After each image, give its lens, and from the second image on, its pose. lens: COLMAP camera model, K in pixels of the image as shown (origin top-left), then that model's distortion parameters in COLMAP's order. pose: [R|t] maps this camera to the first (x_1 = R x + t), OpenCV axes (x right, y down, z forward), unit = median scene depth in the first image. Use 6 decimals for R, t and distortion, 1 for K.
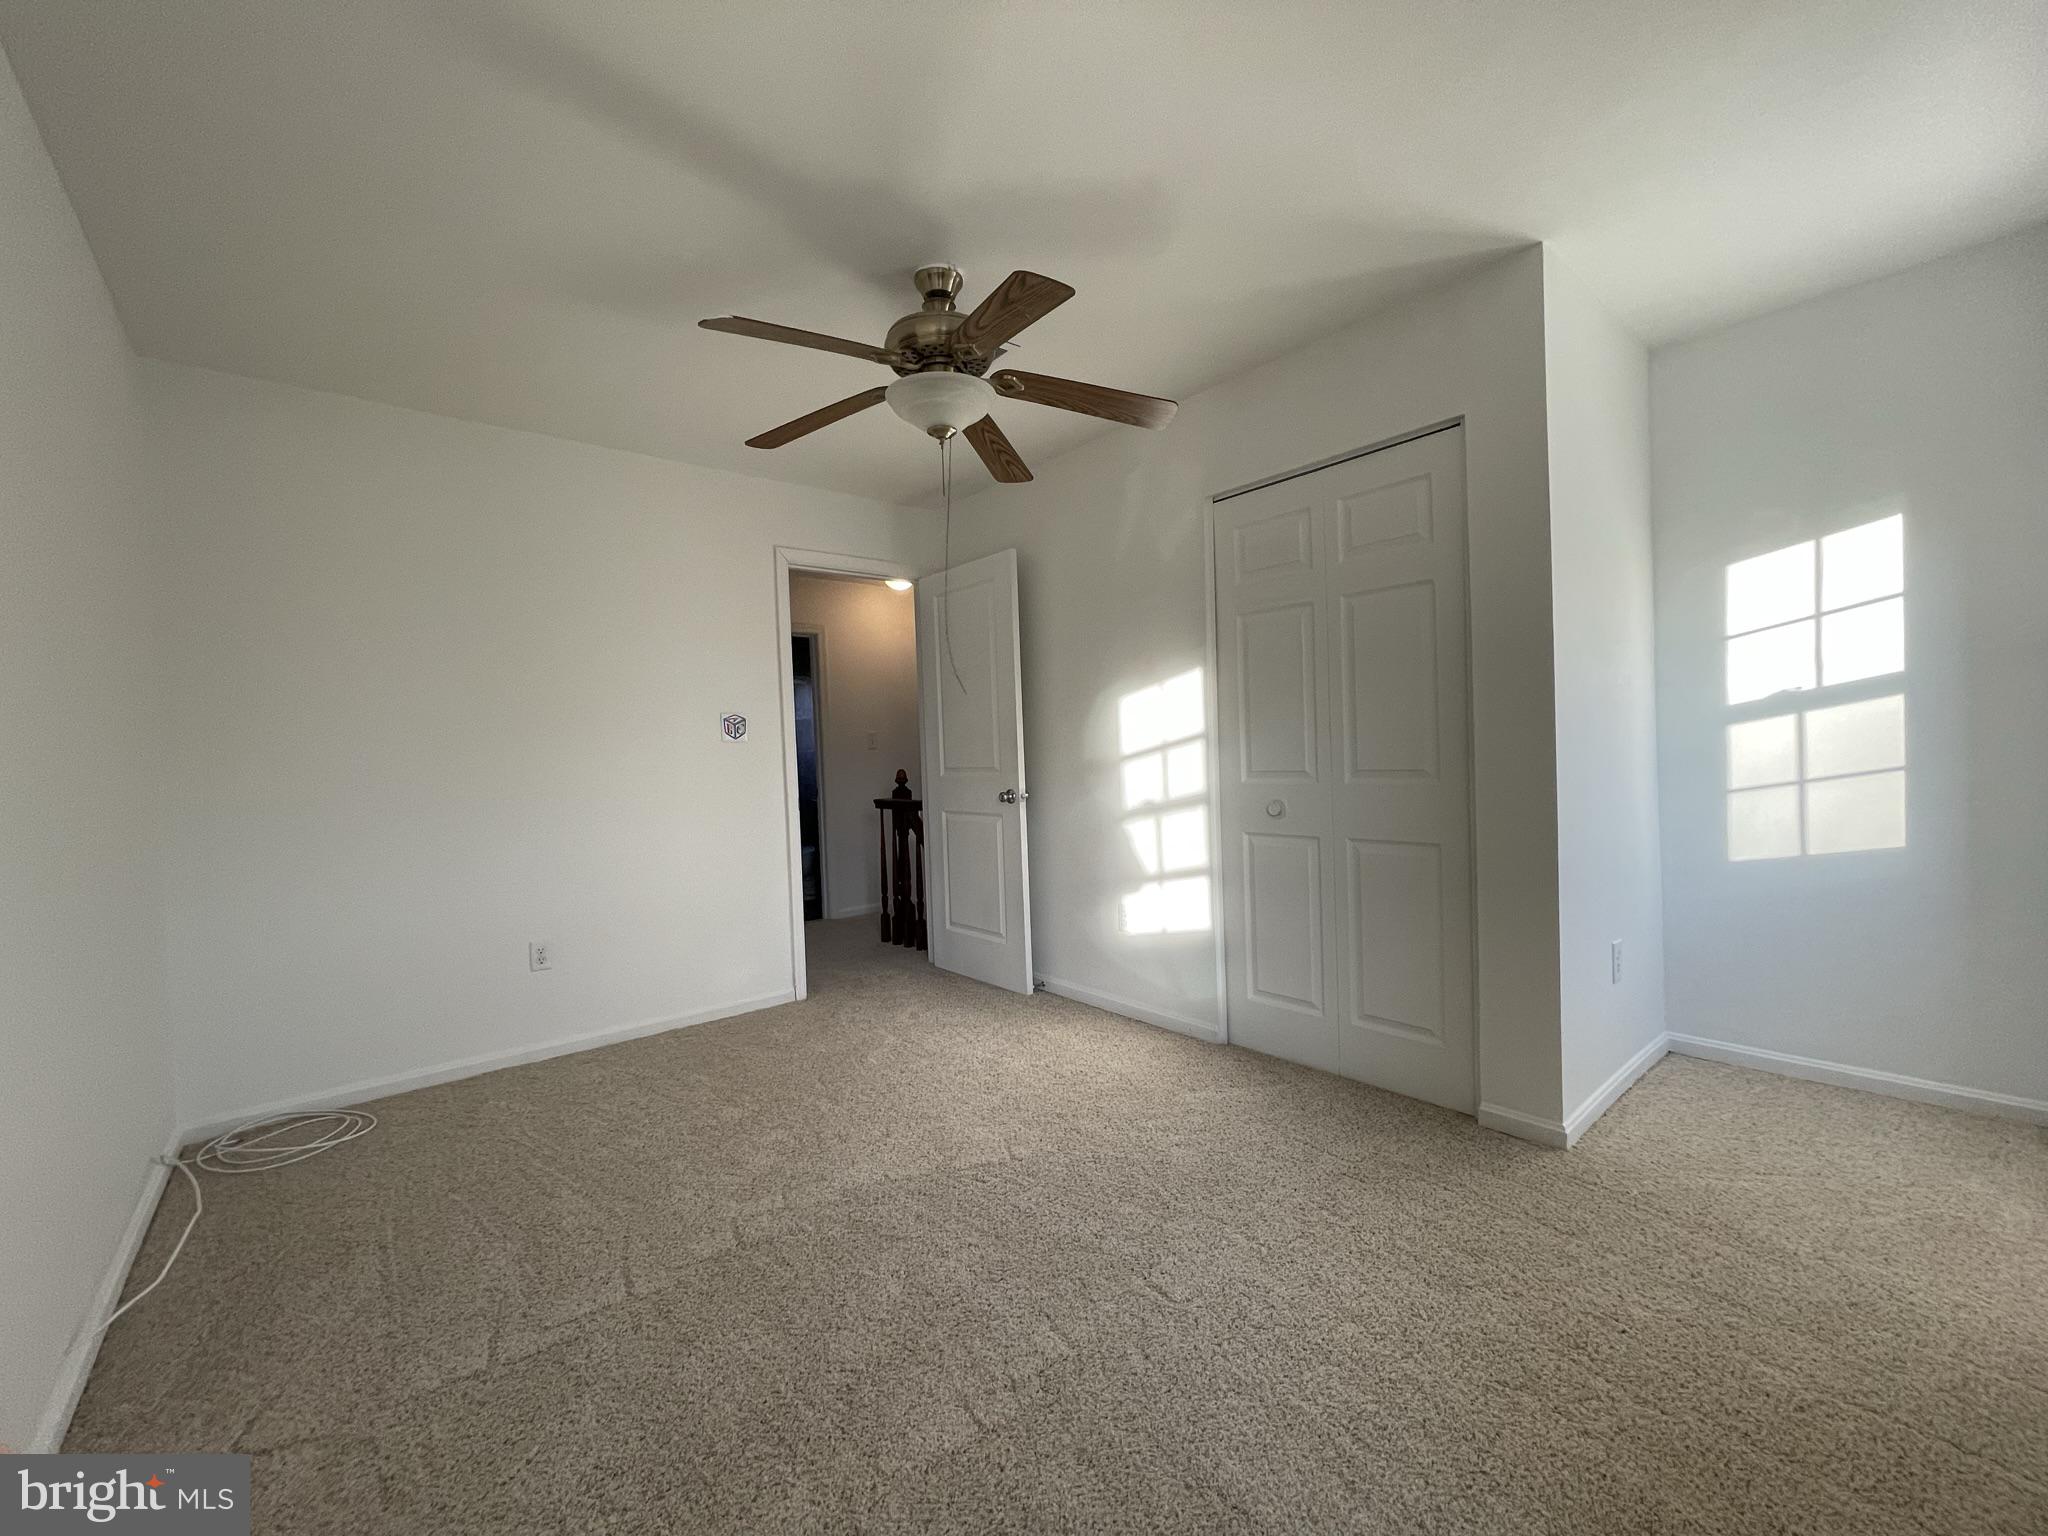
lens RADIAL K [[817.4, 0, 1011.2], [0, 817.4, 771.0], [0, 0, 1]] dist [-0.001352, -0.000001]
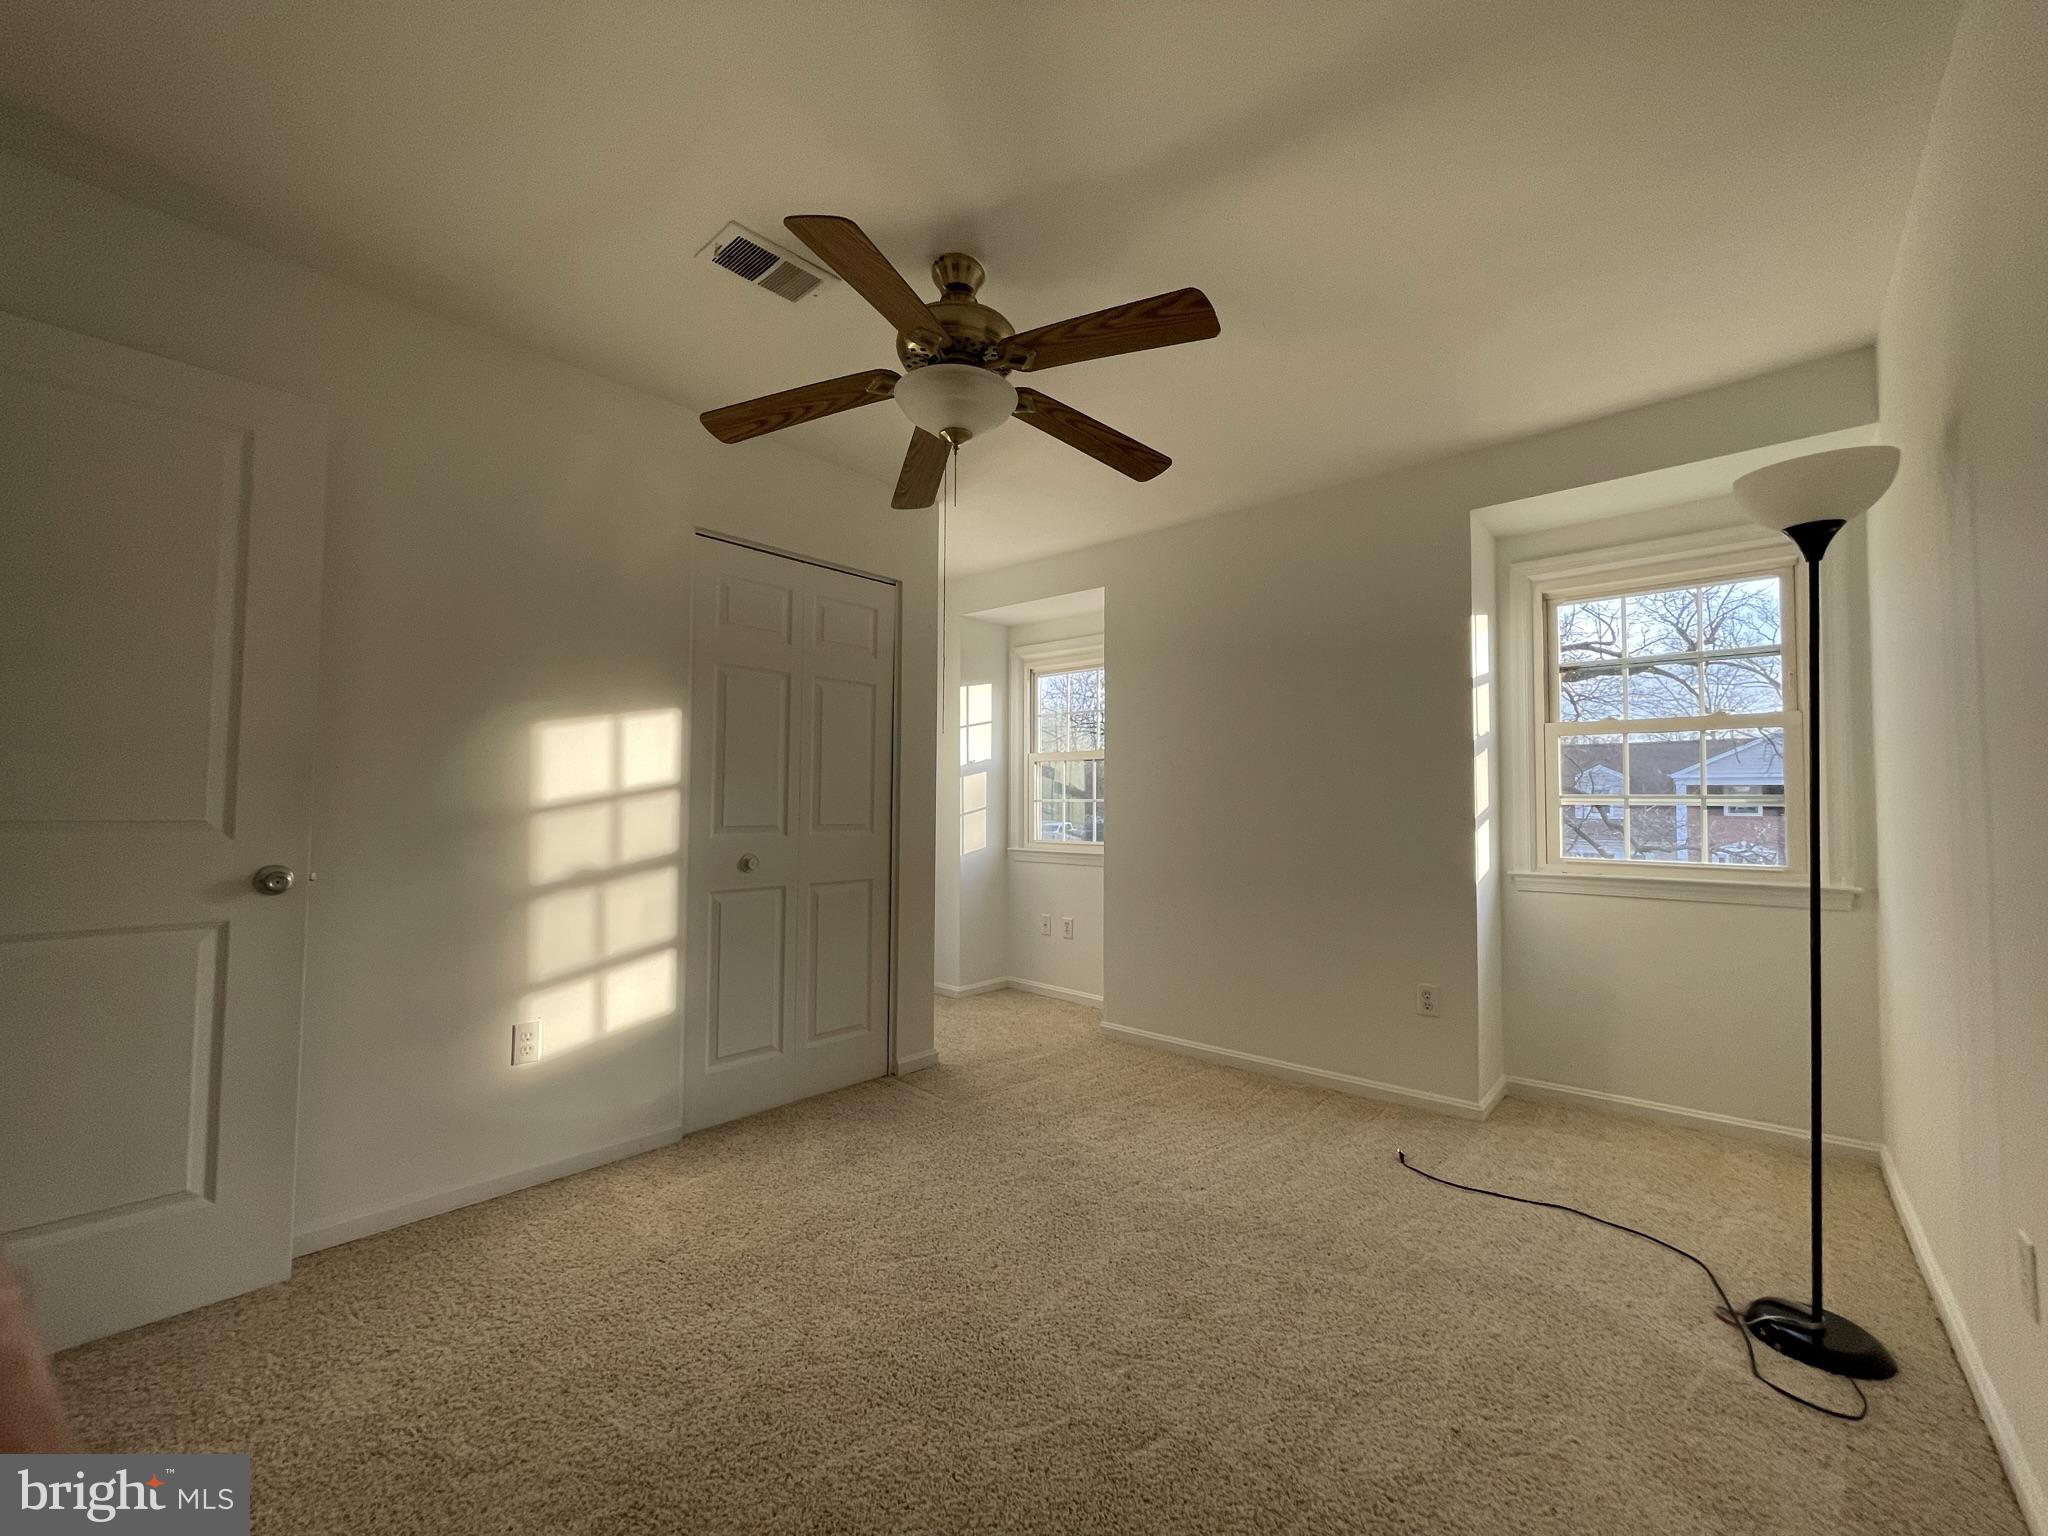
lens RADIAL K [[817.4, 0, 1011.2], [0, 817.4, 771.0], [0, 0, 1]] dist [-0.001352, -0.000001]
pose [[-0.137709, 0.069138, 0.988057, -0.686512], [0.015749, 0.997587, -0.067610, 0.005202], [-0.990347, 0.006251, -0.138466, 0.772381]]
